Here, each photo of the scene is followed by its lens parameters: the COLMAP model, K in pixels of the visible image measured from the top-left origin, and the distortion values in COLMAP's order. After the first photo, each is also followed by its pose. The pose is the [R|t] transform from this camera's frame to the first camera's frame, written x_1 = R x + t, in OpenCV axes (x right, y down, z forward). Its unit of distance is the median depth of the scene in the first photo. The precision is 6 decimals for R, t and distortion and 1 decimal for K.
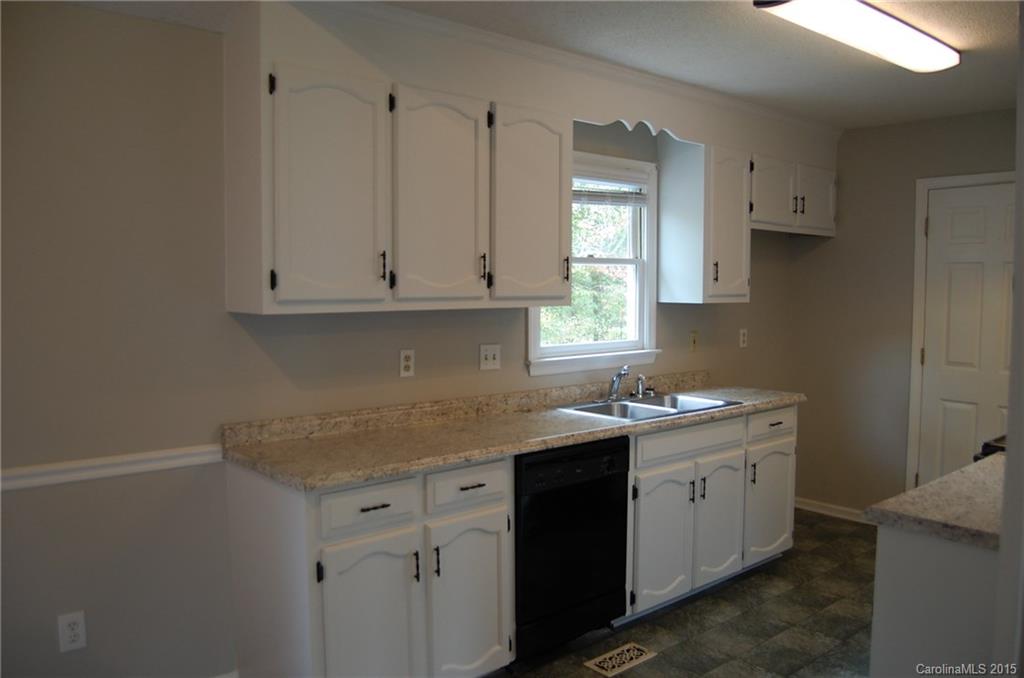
lens RADIAL K [[804.0, 0, 510.8], [0, 804.0, 339.5], [0, 0, 1]] dist [-0.089082, 0.019440]
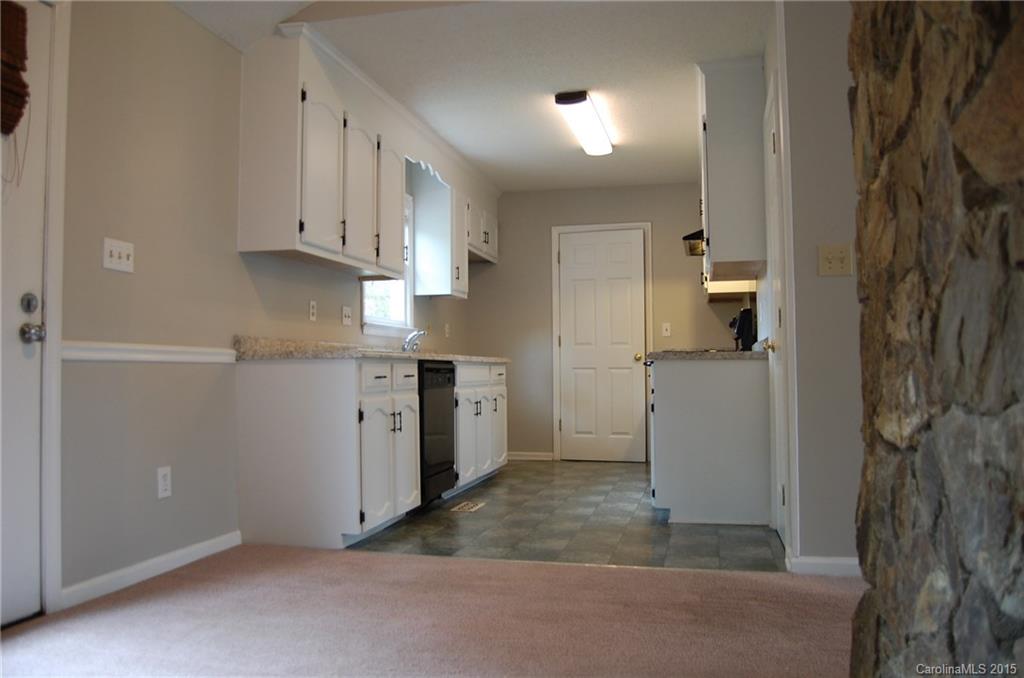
lens RADIAL K [[804.0, 0, 518.0], [0, 804.0, 336.3], [0, 0, 1]] dist [-0.089082, 0.019440]
pose [[0.807702, 0.017197, 0.589339, -0.644218], [0.048263, 0.994291, -0.095159, 0.217831], [-0.587612, 0.105303, 0.802262, -0.289433]]
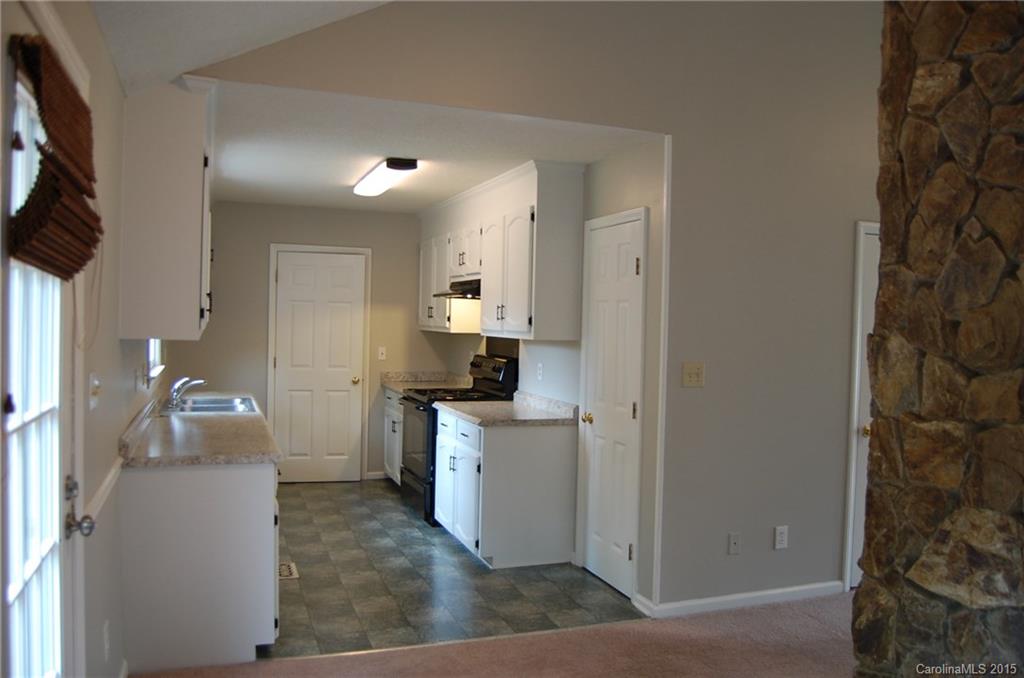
lens RADIAL K [[804.0, 0, 512.7], [0, 804.0, 340.1], [0, 0, 1]] dist [-0.089082, 0.019440]
pose [[0.348332, -0.016803, 0.937221, -1.022835], [0.039337, 0.999221, 0.003295, -0.011675], [-0.936546, 0.035720, 0.348721, 0.067822]]
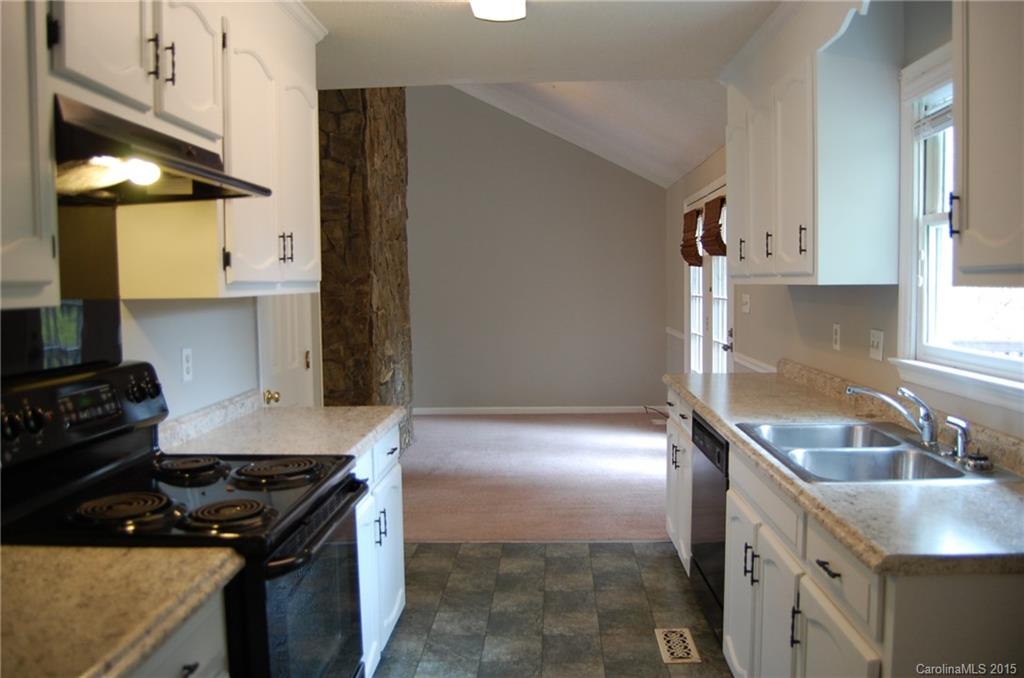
lens RADIAL K [[804.0, 0, 514.1], [0, 804.0, 340.1], [0, 0, 1]] dist [-0.089082, 0.019440]
pose [[-0.689114, 0.063206, -0.721891, 0.898647], [-0.034354, 0.992219, 0.119669, -0.073713], [0.723838, 0.107266, -0.681581, 1.388800]]
